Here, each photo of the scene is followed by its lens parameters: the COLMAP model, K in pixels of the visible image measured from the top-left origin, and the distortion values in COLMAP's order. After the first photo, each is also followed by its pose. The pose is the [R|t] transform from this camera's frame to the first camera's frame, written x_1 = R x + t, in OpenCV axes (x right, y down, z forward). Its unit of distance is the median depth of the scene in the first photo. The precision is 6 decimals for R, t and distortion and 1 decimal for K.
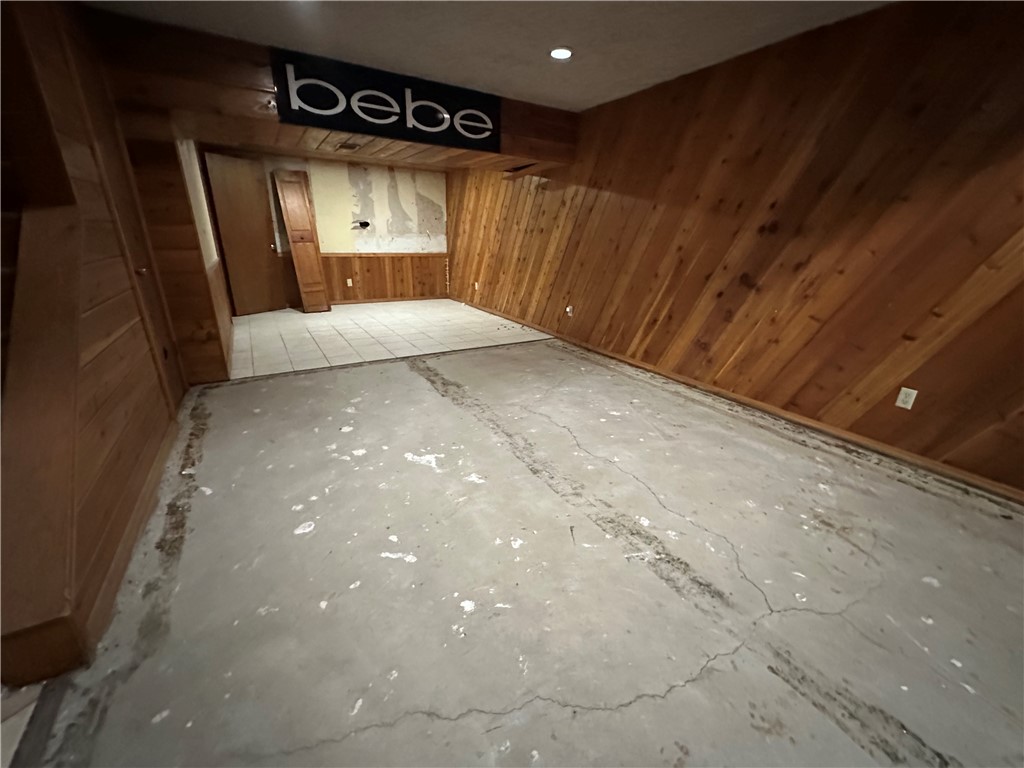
lens RADIAL K [[407.2, 0, 512.0], [0, 407.2, 384.0], [0, 0, 1]] dist [-0.002210, 0.000132]
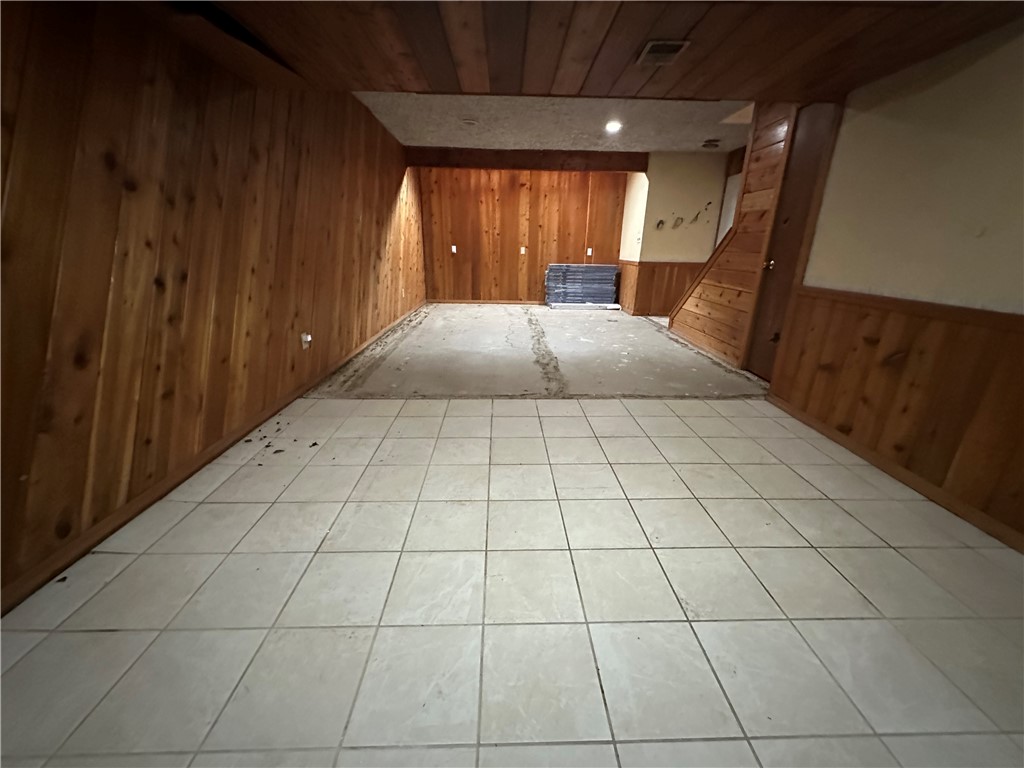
lens RADIAL K [[407.2, 0, 512.0], [0, 407.2, 384.0], [0, 0, 1]] dist [-0.002210, 0.000132]
pose [[-0.863636, -0.199994, 0.462747, -0.540403], [0.136761, 0.790563, 0.596914, -0.565149], [-0.485210, 0.578803, -0.655407, 1.601558]]
